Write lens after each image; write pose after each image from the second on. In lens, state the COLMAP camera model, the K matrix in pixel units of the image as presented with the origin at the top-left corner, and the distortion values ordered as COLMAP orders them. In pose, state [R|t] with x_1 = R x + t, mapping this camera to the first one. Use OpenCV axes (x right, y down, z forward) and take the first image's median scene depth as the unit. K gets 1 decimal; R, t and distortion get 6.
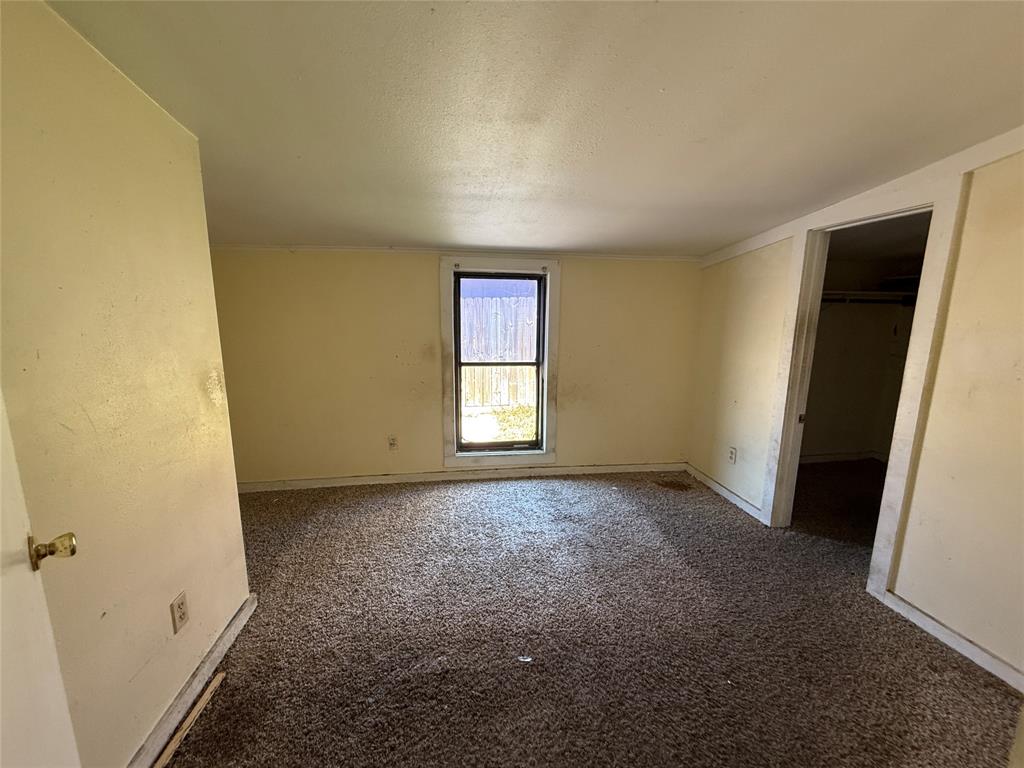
lens RADIAL K [[408.1, 0, 509.1], [0, 408.1, 389.2], [0, 0, 1]] dist [-0.002132, 0.000756]
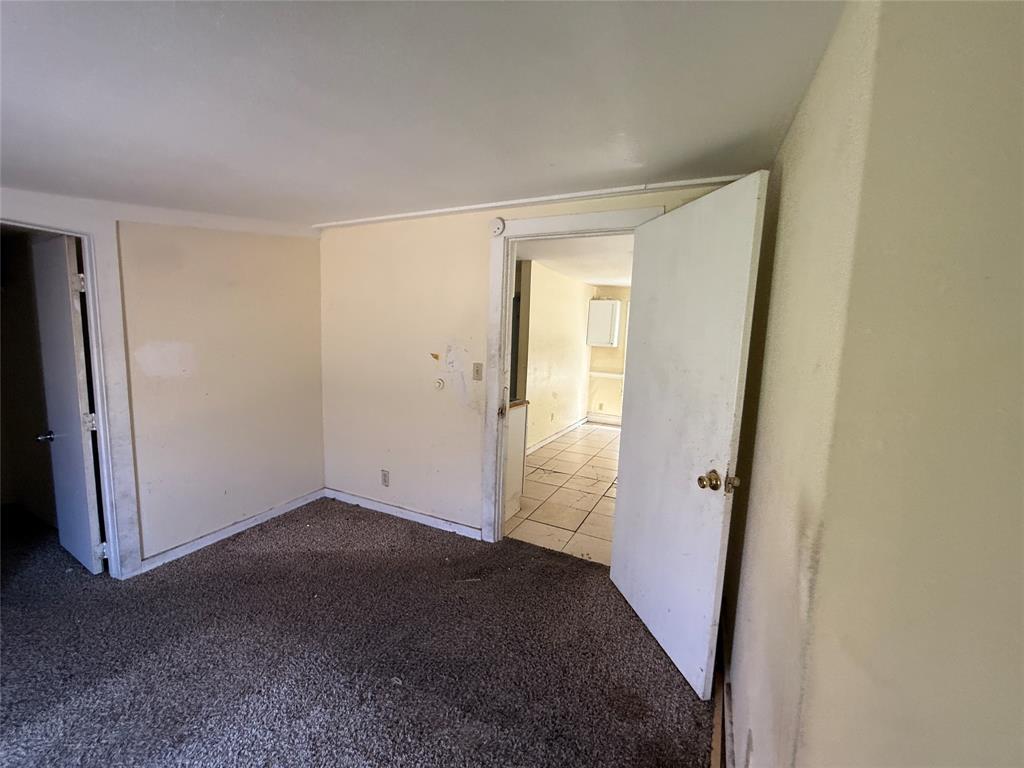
lens RADIAL K [[408.1, 0, 508.1], [0, 408.1, 383.1], [0, 0, 1]] dist [-0.002132, 0.000756]
pose [[-0.823078, -0.098526, 0.559317, -0.406773], [0.066604, 0.961295, 0.267349, -0.181482], [-0.564010, 0.257302, -0.784658, 0.869807]]
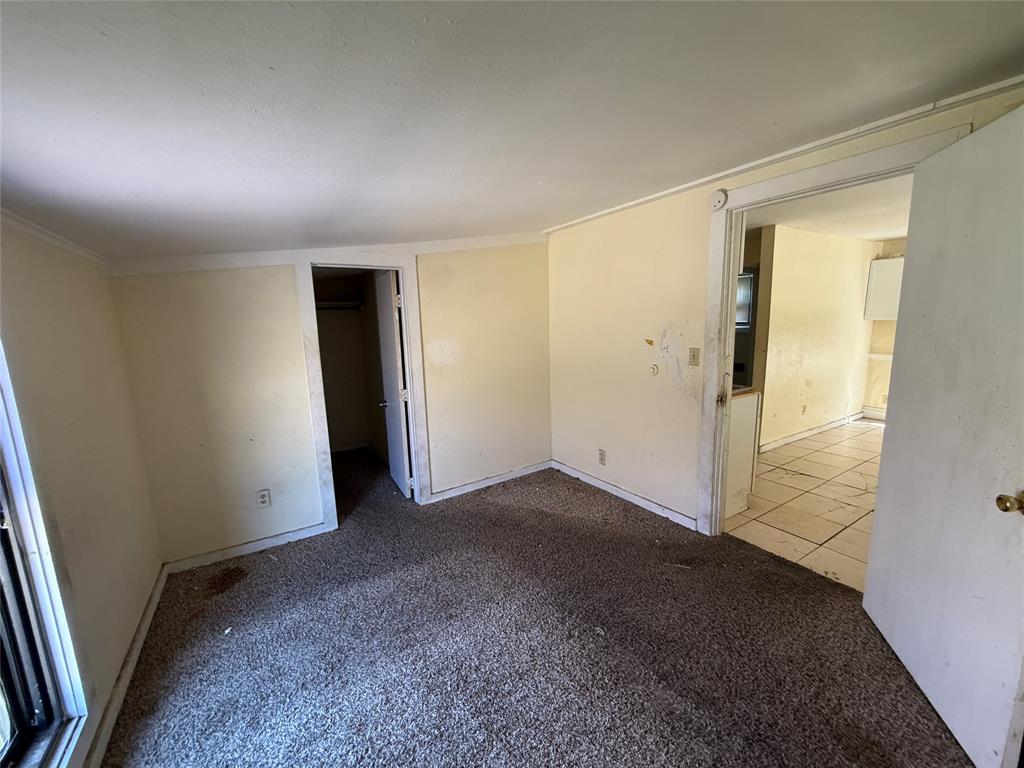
lens RADIAL K [[408.1, 0, 507.3], [0, 408.1, 383.5], [0, 0, 1]] dist [-0.002132, 0.000756]
pose [[-0.407295, -0.130406, 0.903939, -0.480089], [0.197851, 0.953651, 0.226725, -0.190445], [-0.891609, 0.271189, -0.362616, 0.877295]]
